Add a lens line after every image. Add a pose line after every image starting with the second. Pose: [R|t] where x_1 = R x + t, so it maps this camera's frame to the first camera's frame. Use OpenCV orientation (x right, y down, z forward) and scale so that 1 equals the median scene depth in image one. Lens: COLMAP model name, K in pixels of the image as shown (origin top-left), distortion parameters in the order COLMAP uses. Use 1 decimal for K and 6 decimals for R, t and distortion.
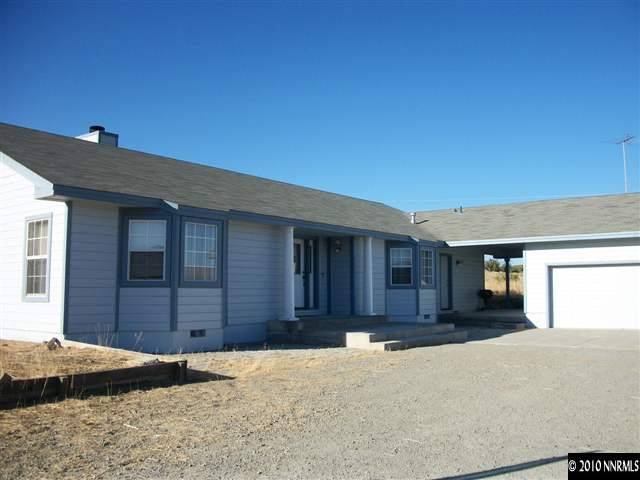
lens RADIAL K [[611.0, 0, 320.0], [0, 611.0, 240.0], [0, 0, 1]] dist [-0.077170, -0.000054]
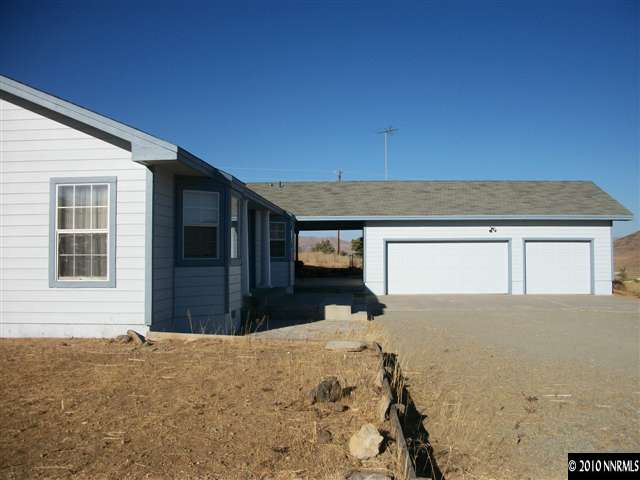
lens RADIAL K [[611.0, 0, 320.0], [0, 611.0, 240.0], [0, 0, 1]] dist [-0.077170, -0.000054]
pose [[0.839070, 0.011861, 0.543894, -0.624540], [-0.042542, 0.998131, 0.043864, -0.007848], [-0.542357, -0.059943, 0.838007, 0.155689]]
